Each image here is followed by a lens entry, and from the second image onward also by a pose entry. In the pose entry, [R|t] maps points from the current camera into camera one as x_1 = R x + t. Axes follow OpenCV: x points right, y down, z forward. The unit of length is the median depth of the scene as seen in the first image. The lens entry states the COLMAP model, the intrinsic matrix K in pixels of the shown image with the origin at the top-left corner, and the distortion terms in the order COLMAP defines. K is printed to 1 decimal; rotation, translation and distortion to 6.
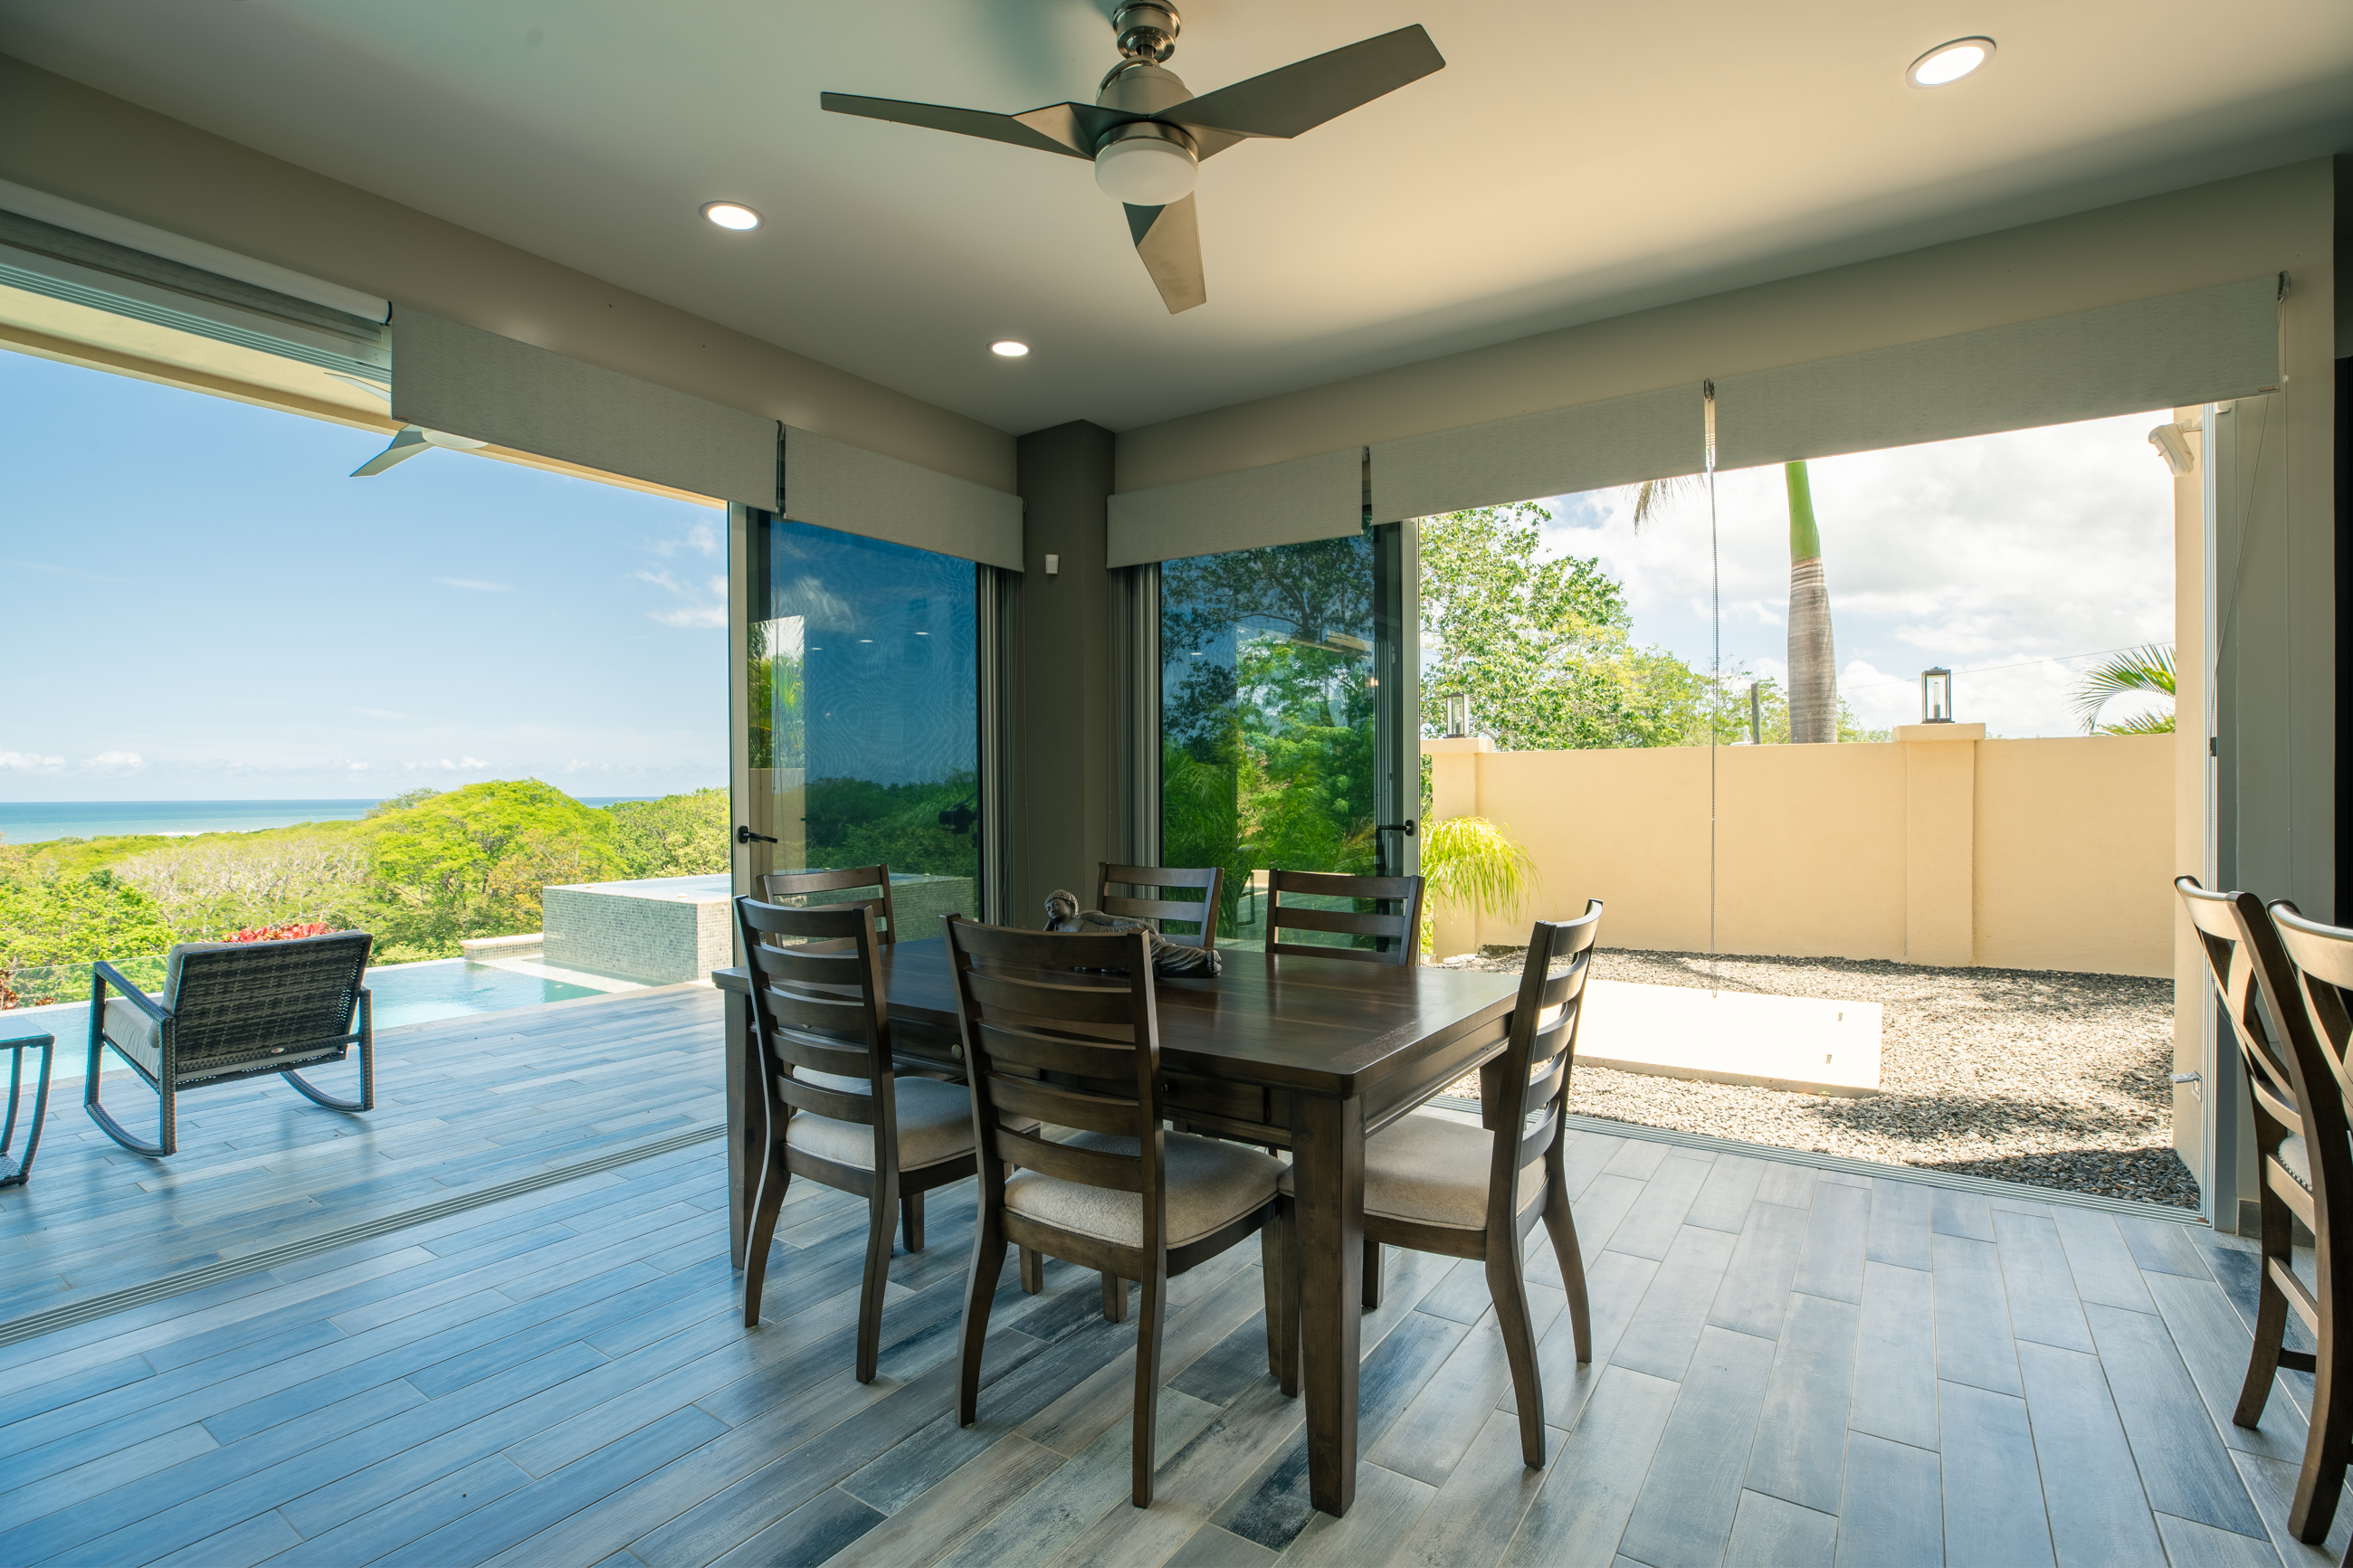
lens RADIAL K [[1080.9, 0, 1191.5], [0, 1080.9, 787.8], [0, 0, 1]] dist [-0.050787, 0.012799]
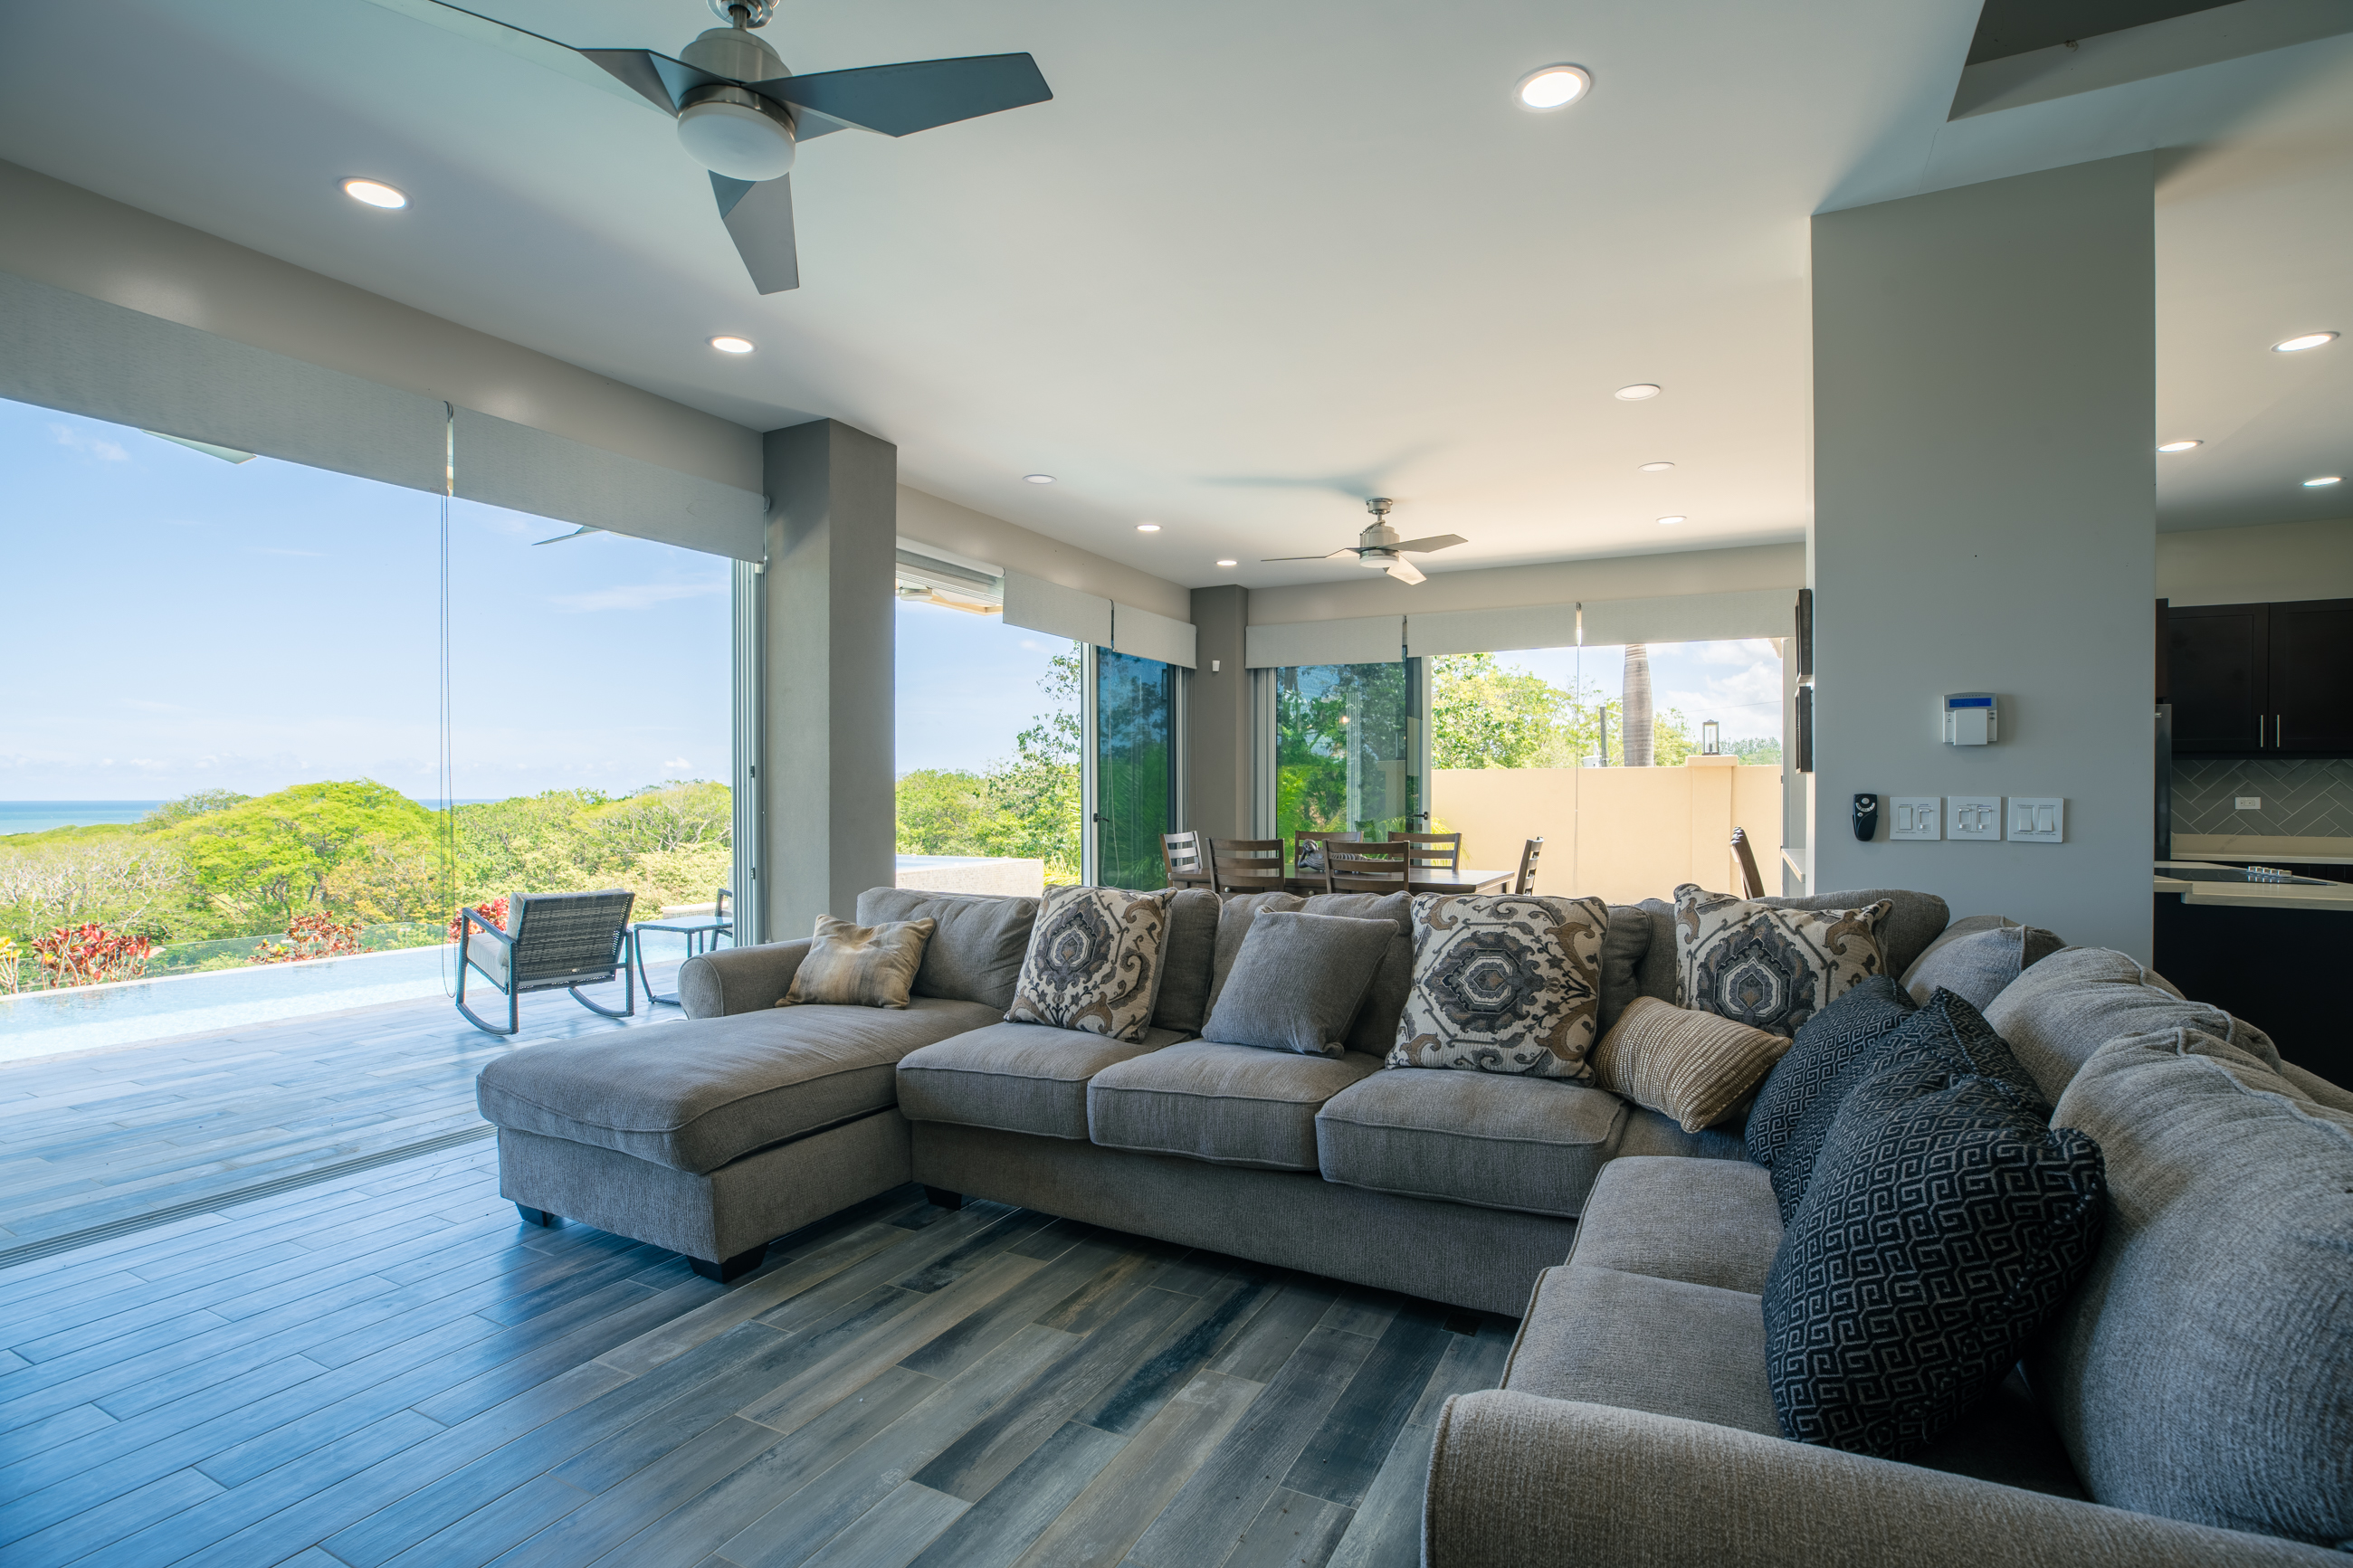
lens RADIAL K [[1103.9, 0, 1184.8], [0, 1103.9, 800.0], [0, 0, 1]] dist [-0.042497, 0.012524]
pose [[0.992753, 0.004764, 0.120076, -0.393517], [-0.005591, 0.999963, 0.006551, -0.001366], [-0.120041, -0.007175, 0.992743, -0.772236]]
